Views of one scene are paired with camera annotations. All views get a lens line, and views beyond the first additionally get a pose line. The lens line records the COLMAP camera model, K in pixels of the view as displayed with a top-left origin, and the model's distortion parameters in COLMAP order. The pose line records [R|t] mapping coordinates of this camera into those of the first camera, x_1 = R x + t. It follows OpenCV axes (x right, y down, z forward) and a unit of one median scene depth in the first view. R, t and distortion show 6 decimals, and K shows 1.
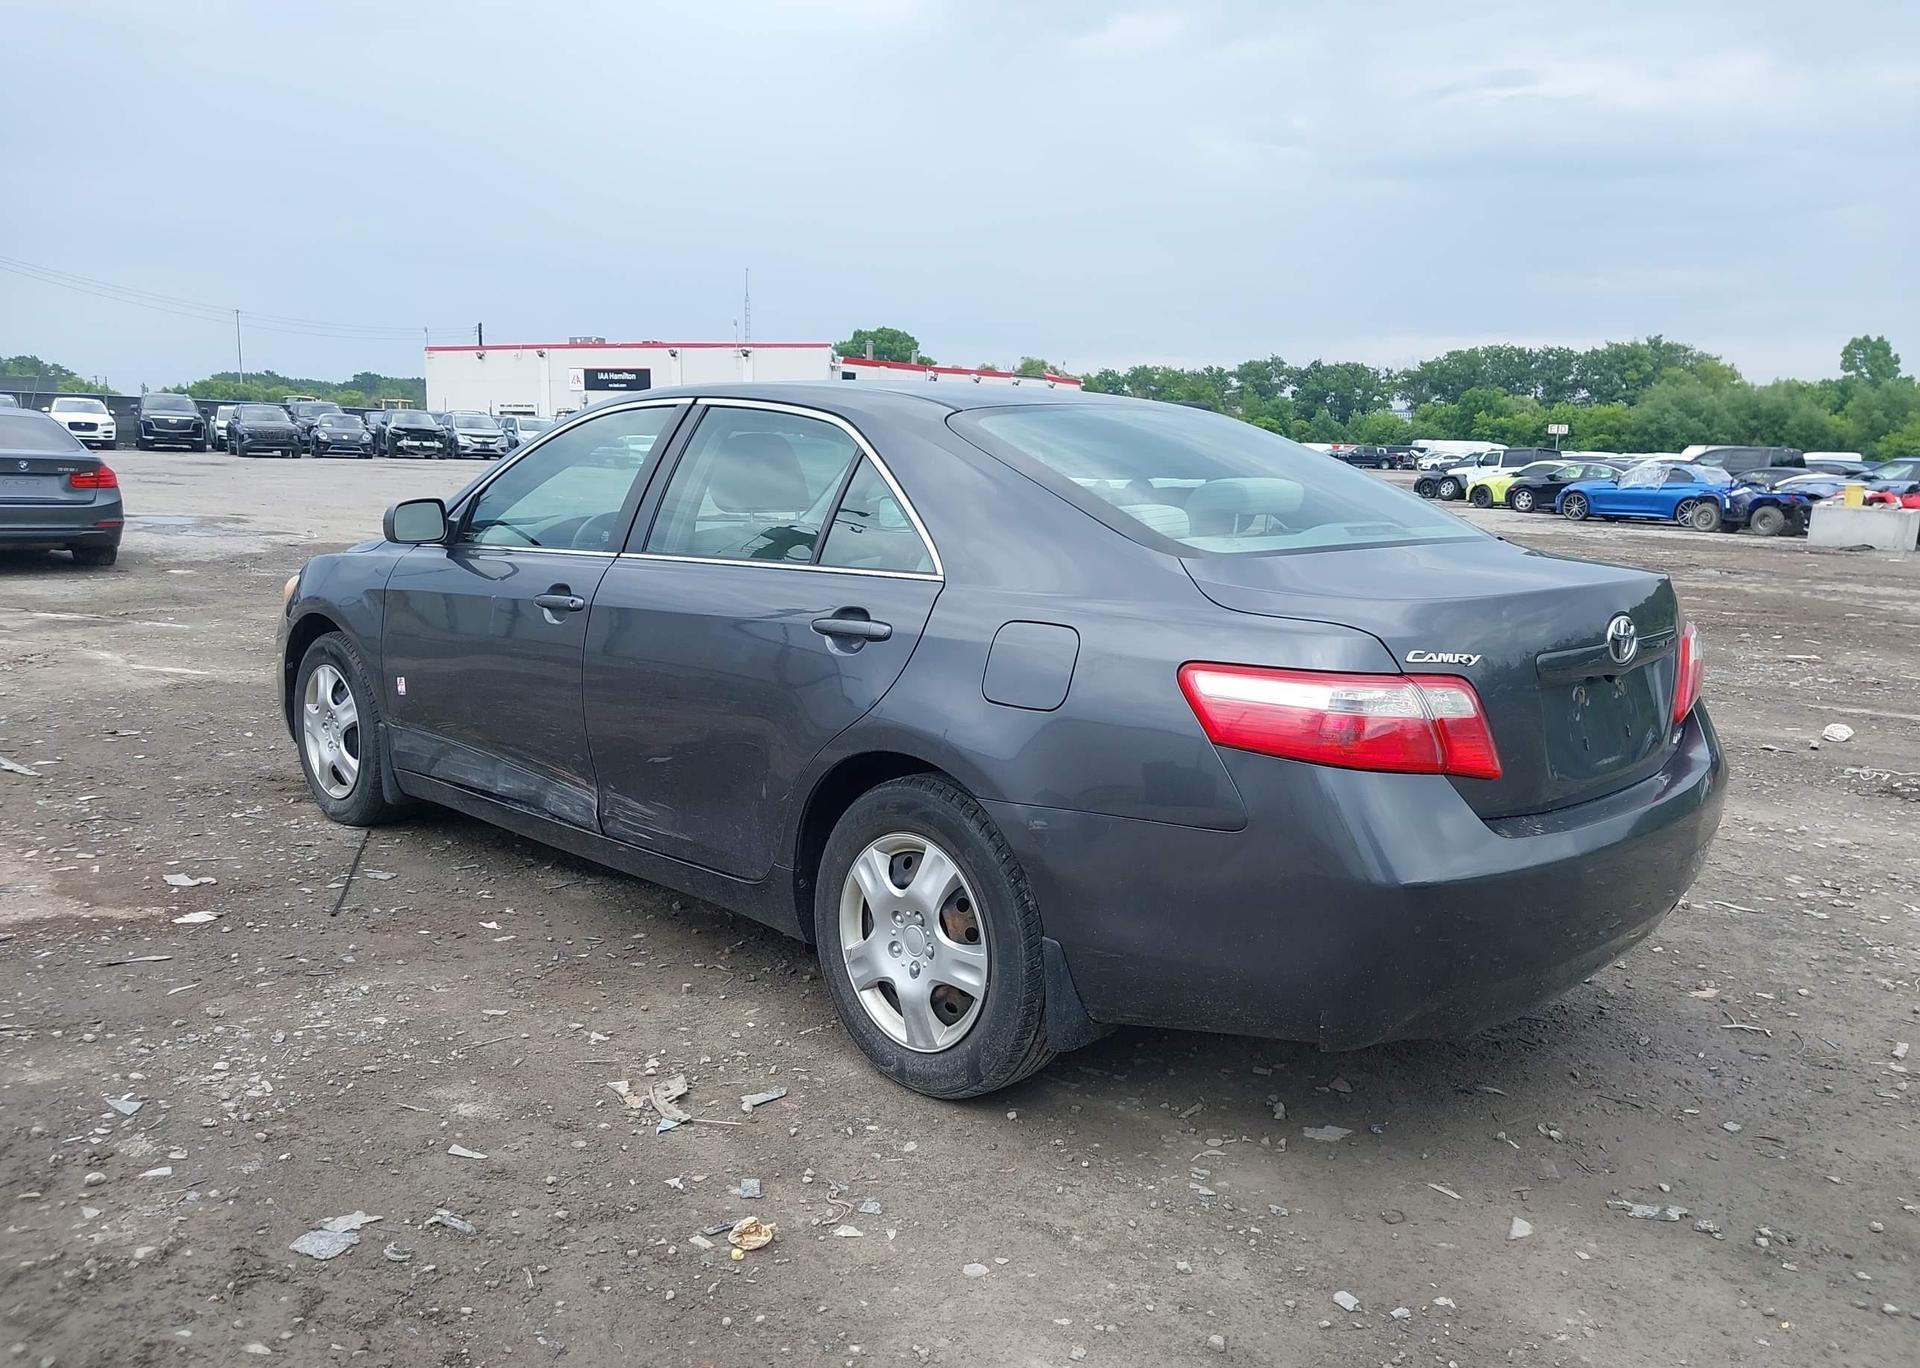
lens RADIAL K [[1519.4, 0, 970.4], [0, 1519.4, 676.2], [0, 0, 1]] dist [0.045065, -0.053759]
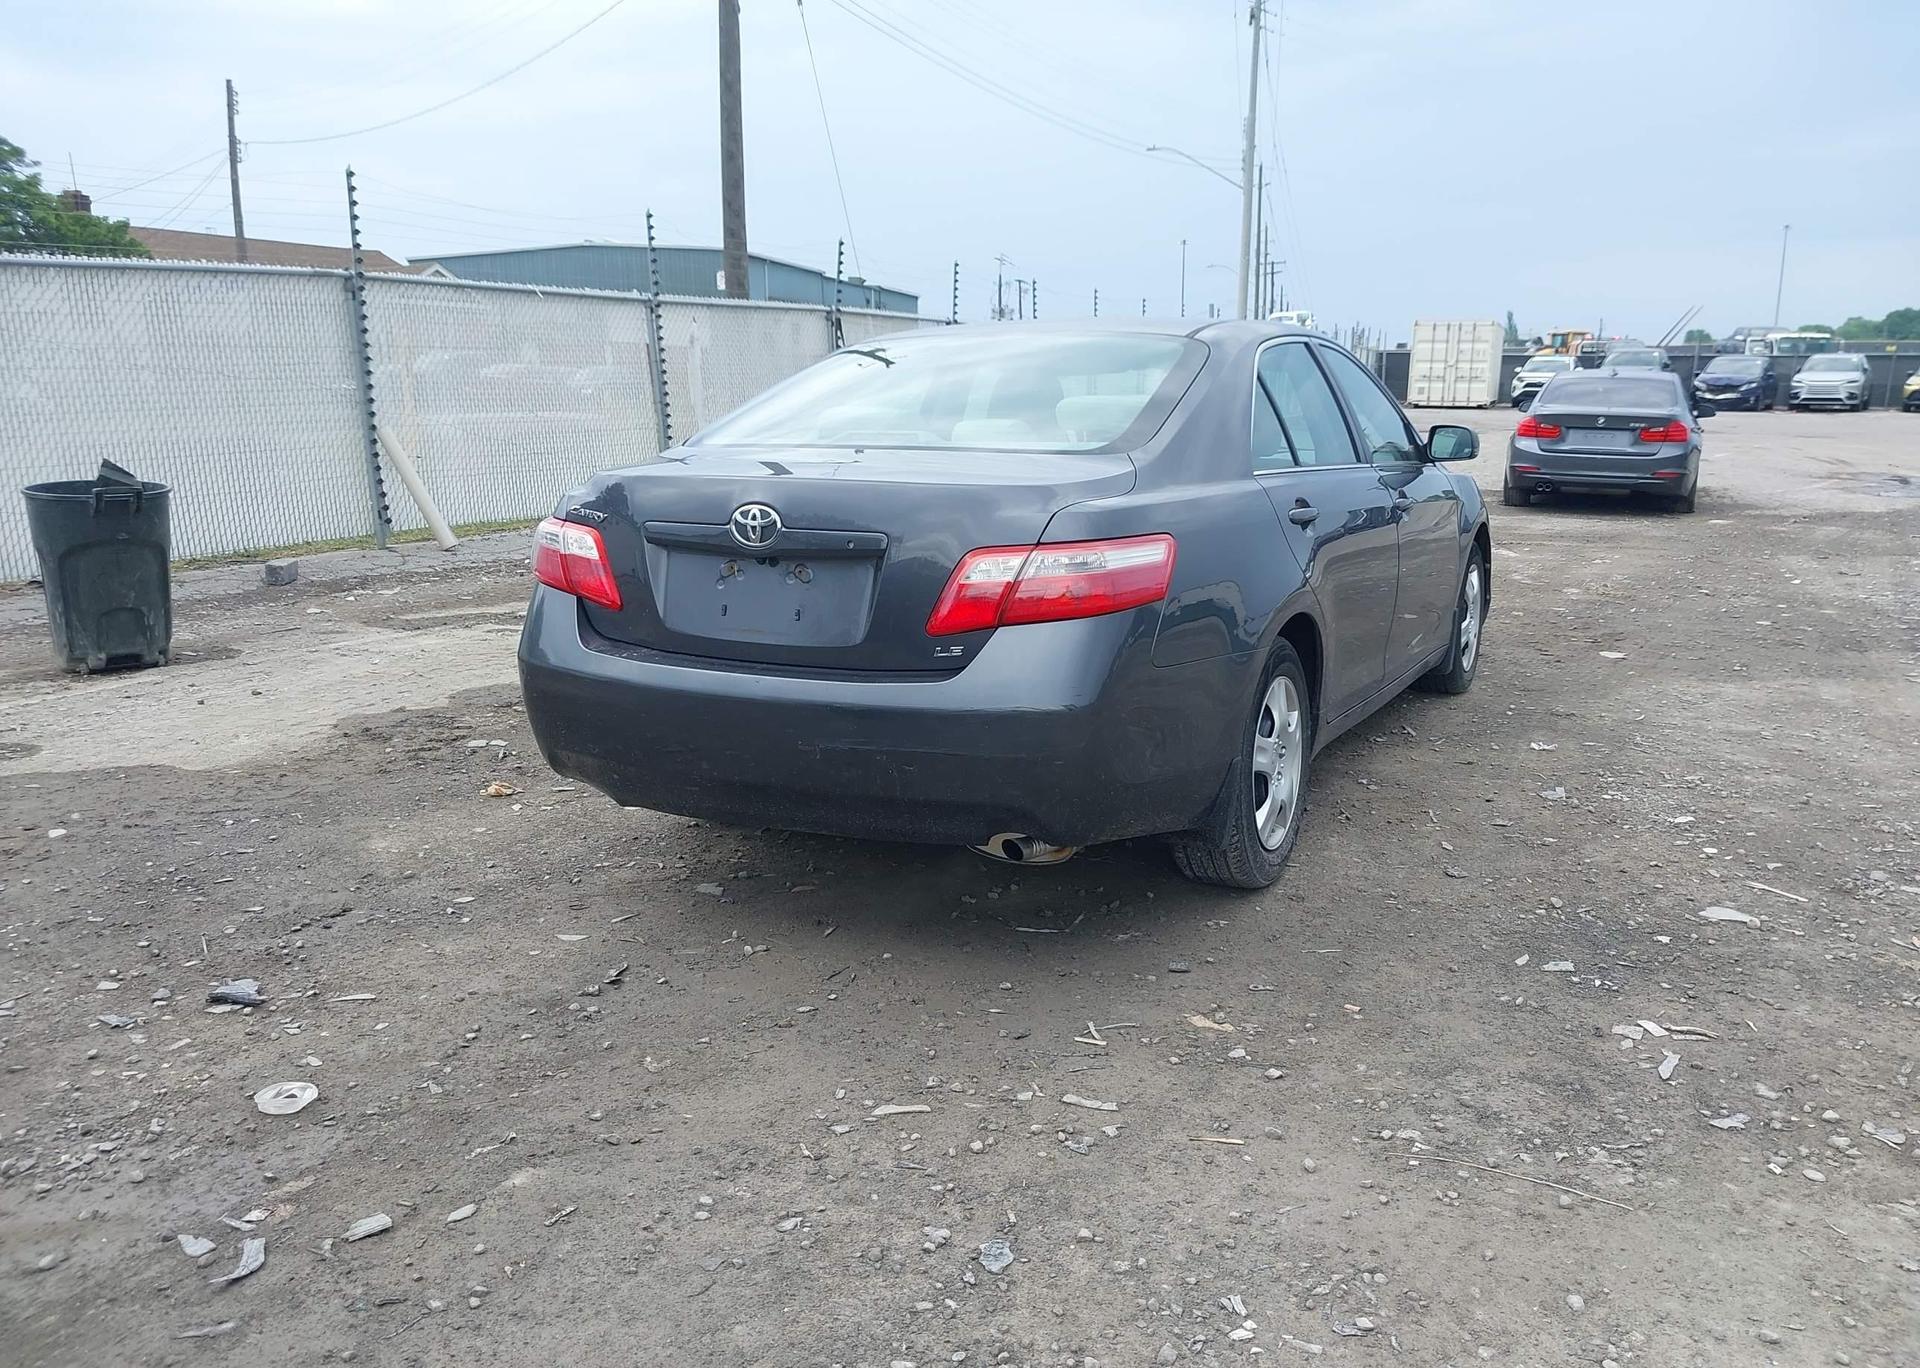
lens RADIAL K [[1519.4, 0, 963.3], [0, 1519.4, 701.5], [0, 0, 1]] dist [0.045065, -0.053759]
pose [[0.303119, 0.170195, -0.937631, 0.122624], [-0.138658, 0.981328, 0.133301, -0.005351], [0.942811, 0.089604, 0.321058, 0.062902]]
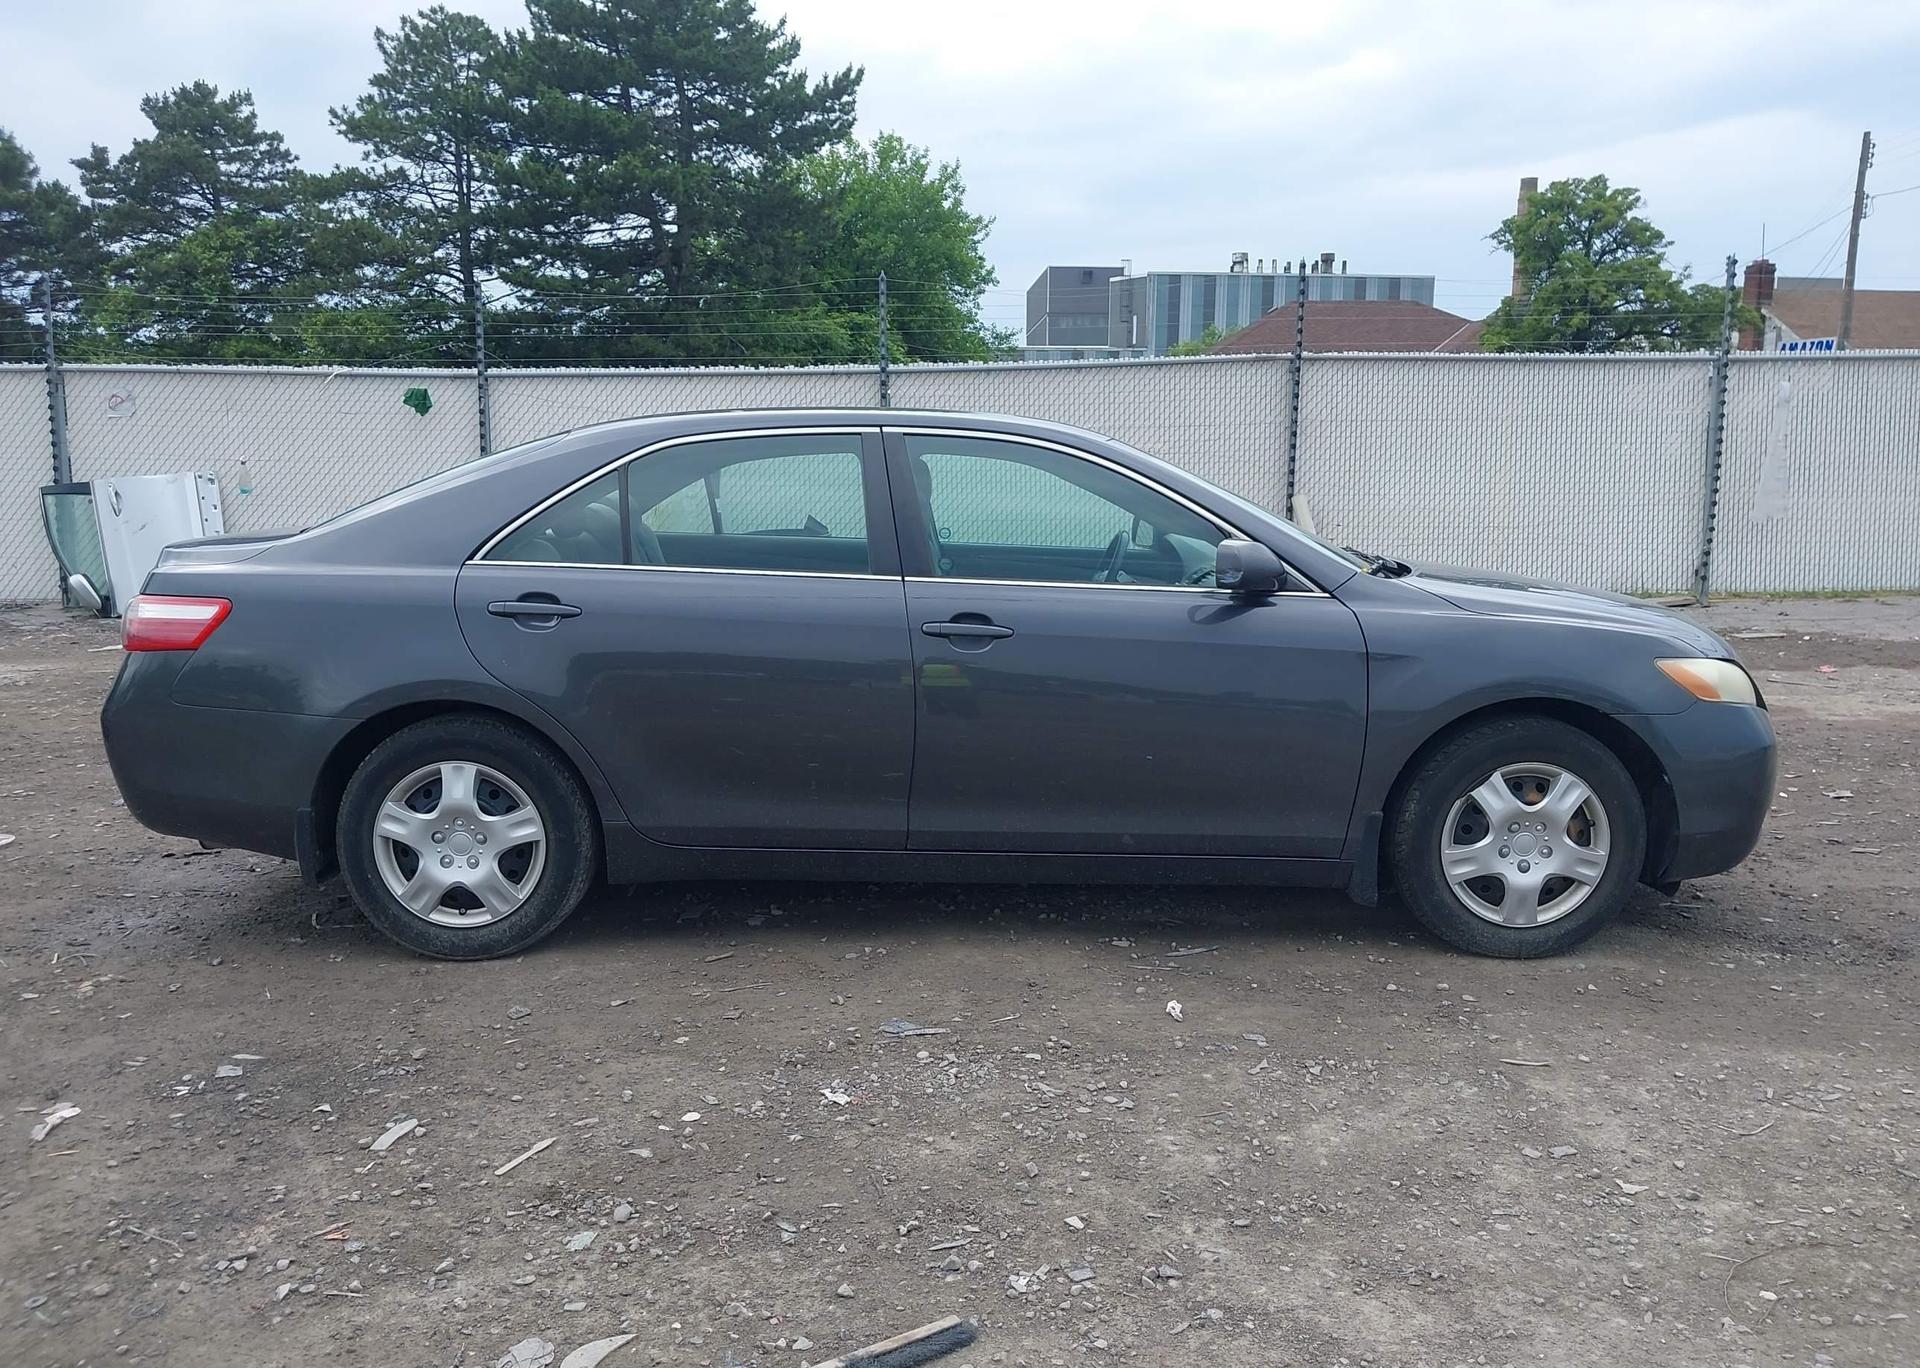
lens RADIAL K [[1519.4, 0, 959.5], [0, 1519.4, 697.6], [0, 0, 1]] dist [0.045065, -0.053759]
pose [[-0.701876, 0.092133, -0.706315, 0.081382], [-0.128373, 0.959001, 0.252660, -0.032287], [0.700635, 0.268008, -0.661273, 0.212734]]
